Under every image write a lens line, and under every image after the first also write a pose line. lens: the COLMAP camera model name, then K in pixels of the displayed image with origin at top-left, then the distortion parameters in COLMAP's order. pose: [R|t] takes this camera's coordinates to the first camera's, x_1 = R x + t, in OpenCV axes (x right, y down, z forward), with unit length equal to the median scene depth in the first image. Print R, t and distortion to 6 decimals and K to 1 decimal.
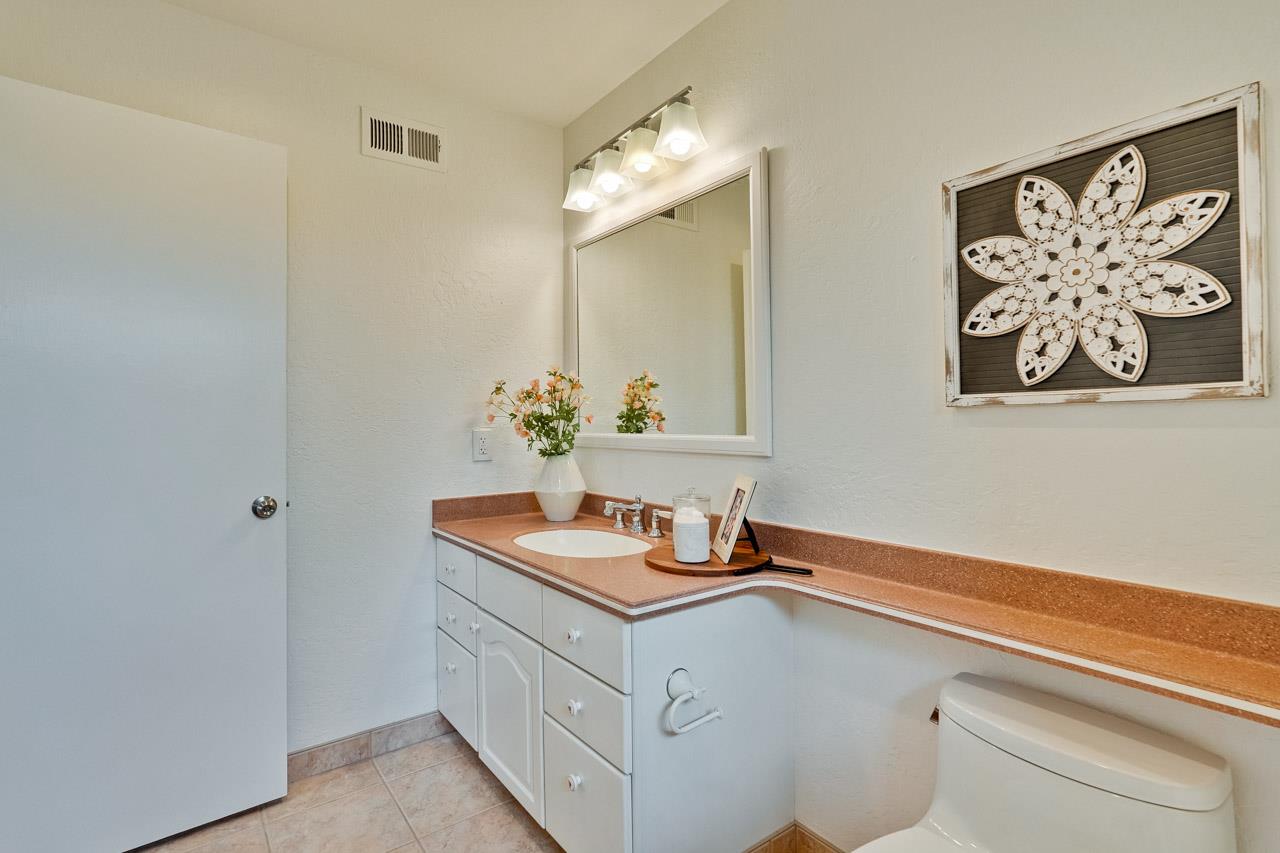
lens RADIAL K [[581.7, 0, 638.5], [0, 581.7, 424.6], [0, 0, 1]] dist [-0.002398, 0.000442]
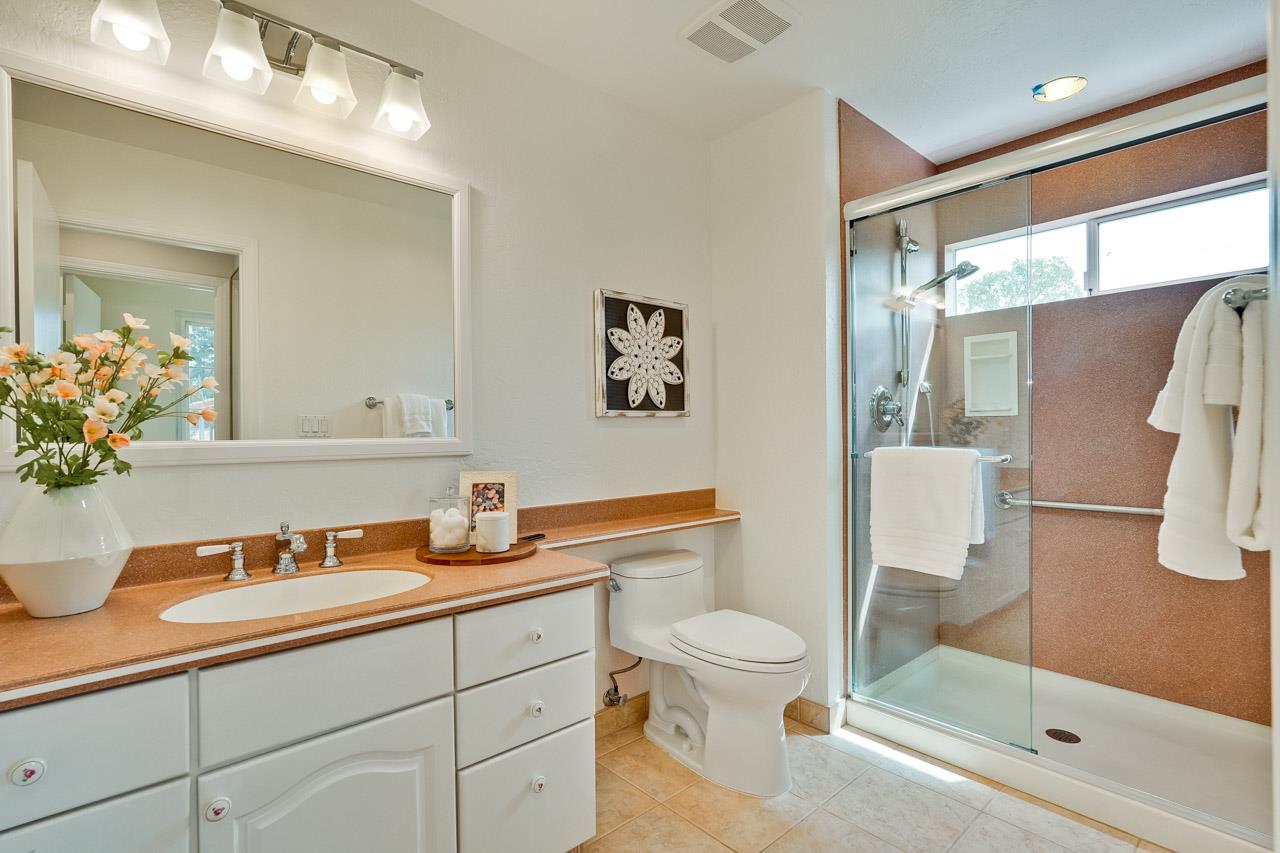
lens RADIAL K [[581.7, 0, 638.5], [0, 581.7, 424.6], [0, 0, 1]] dist [-0.002398, 0.000442]
pose [[-0.033654, 0.001789, 0.999432, -1.381185], [-0.001692, 0.999997, -0.001847, -0.003292], [-0.999432, -0.001753, -0.033651, 1.058972]]
